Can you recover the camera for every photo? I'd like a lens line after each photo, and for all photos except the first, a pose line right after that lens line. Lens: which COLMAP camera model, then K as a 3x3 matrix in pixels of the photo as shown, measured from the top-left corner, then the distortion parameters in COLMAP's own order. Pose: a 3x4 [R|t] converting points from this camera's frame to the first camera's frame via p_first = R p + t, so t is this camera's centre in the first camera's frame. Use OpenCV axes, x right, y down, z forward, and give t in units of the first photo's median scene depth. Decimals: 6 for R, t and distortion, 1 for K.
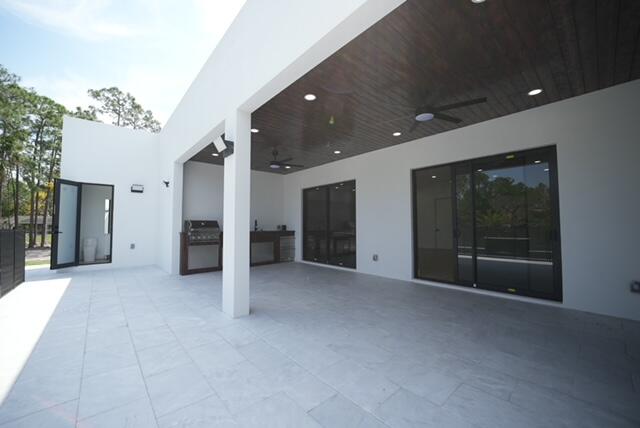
lens RADIAL K [[250.2, 0, 322.1], [0, 250.2, 216.1], [0, 0, 1]] dist [-0.000825, -0.000039]
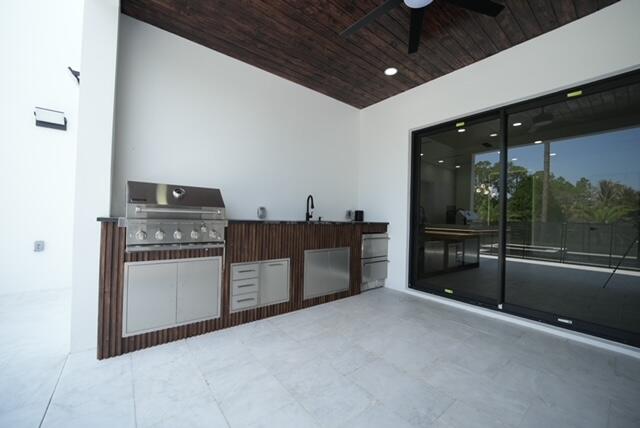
lens RADIAL K [[255.6, 0, 320.0], [0, 255.6, 214.0], [0, 0, 1]] dist [0.000591, 0.000069]
pose [[0.997962, 0.026178, -0.058198, -0.207341], [-0.025053, 0.999486, 0.019985, 0.036420], [0.058691, -0.018486, 0.998105, 0.521594]]
